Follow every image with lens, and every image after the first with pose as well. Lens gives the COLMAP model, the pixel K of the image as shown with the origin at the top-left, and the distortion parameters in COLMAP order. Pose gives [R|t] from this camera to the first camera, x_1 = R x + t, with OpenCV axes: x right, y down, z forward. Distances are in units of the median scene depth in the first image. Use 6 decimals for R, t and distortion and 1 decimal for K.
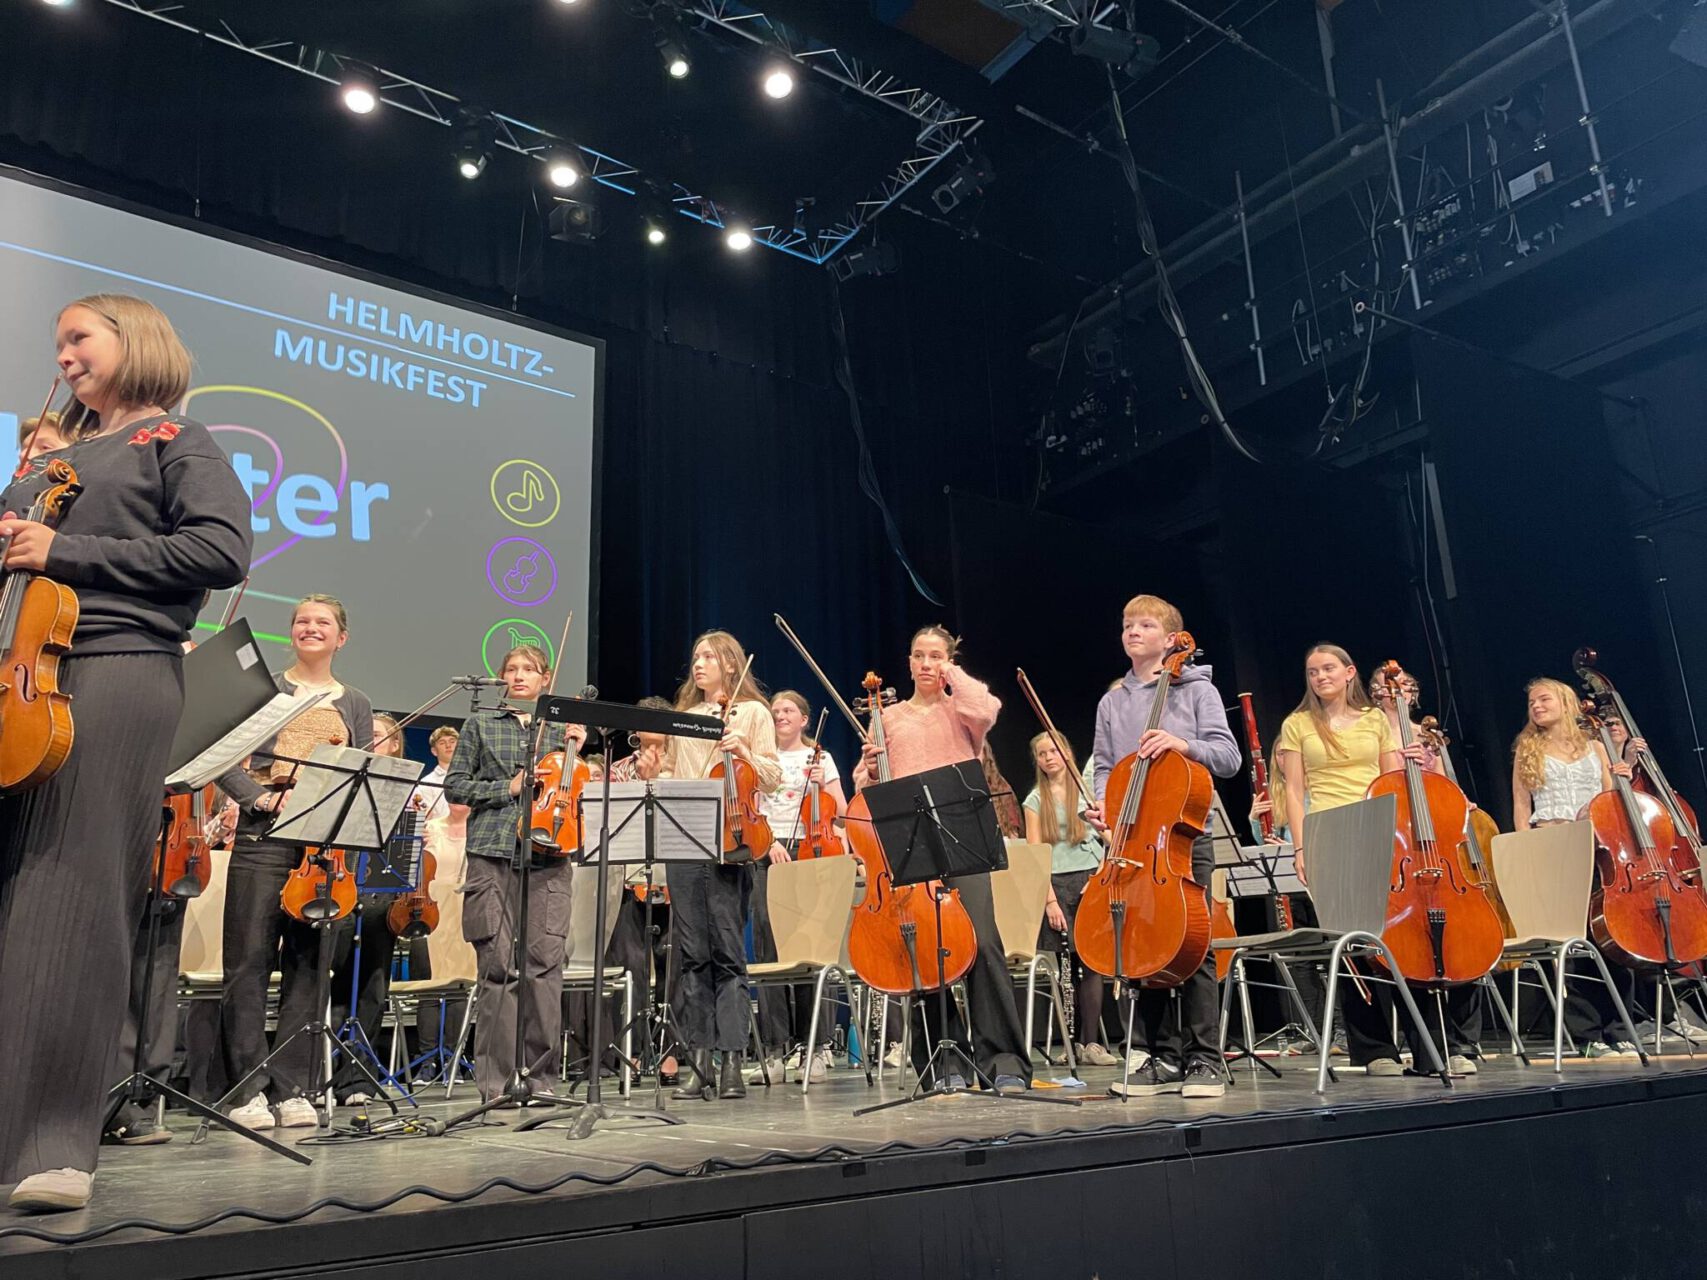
lens RADIAL K [[1306.7, 0, 853.5], [0, 1306.7, 640.0], [0, 0, 1]] dist [0.007174, 0.005571]
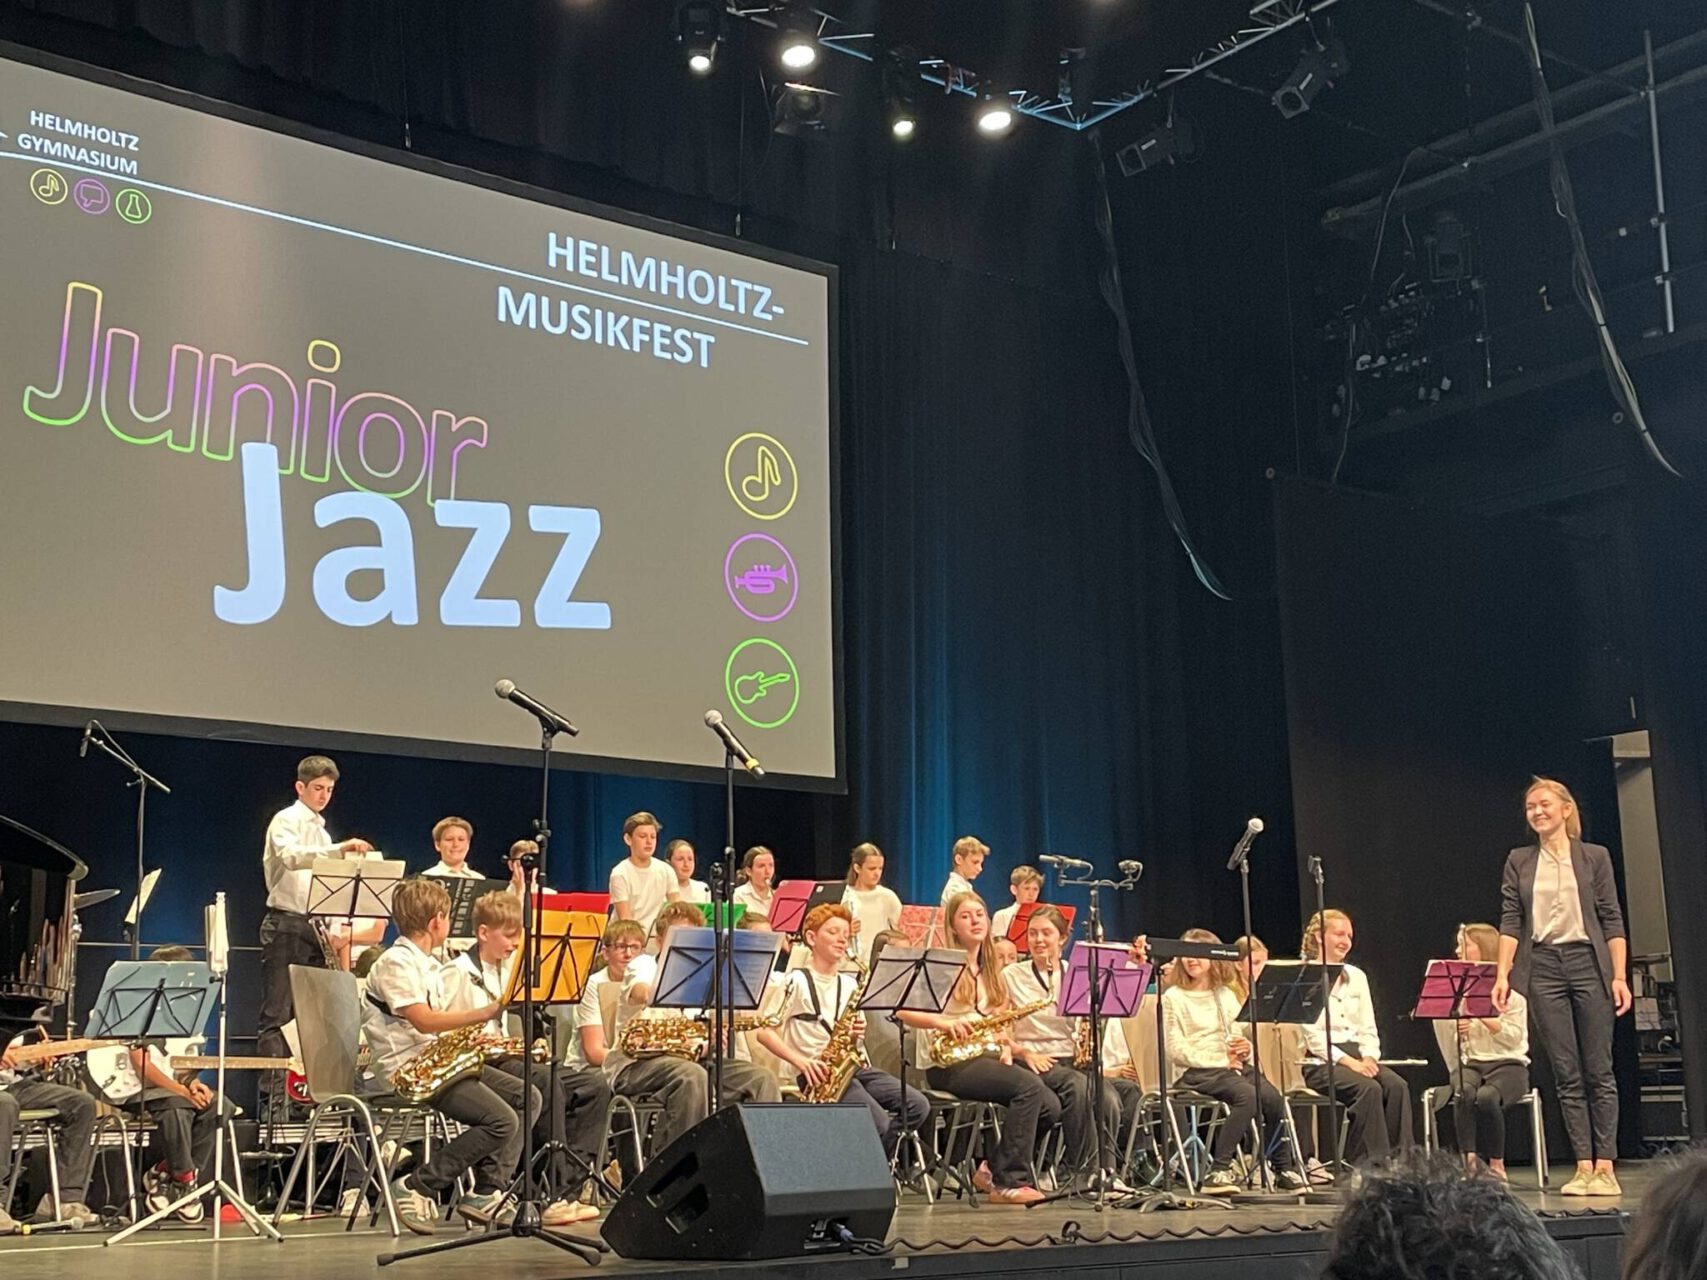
lens RADIAL K [[2360.5, 0, 885.1], [0, 2360.5, 673.9], [0, 0, 1]] dist [0.053641, -0.055024]
pose [[0.998628, 0.018390, 0.049020, -0.247712], [-0.022685, 0.995813, 0.088554, -0.123112], [-0.047186, -0.089544, 0.994864, -0.451466]]
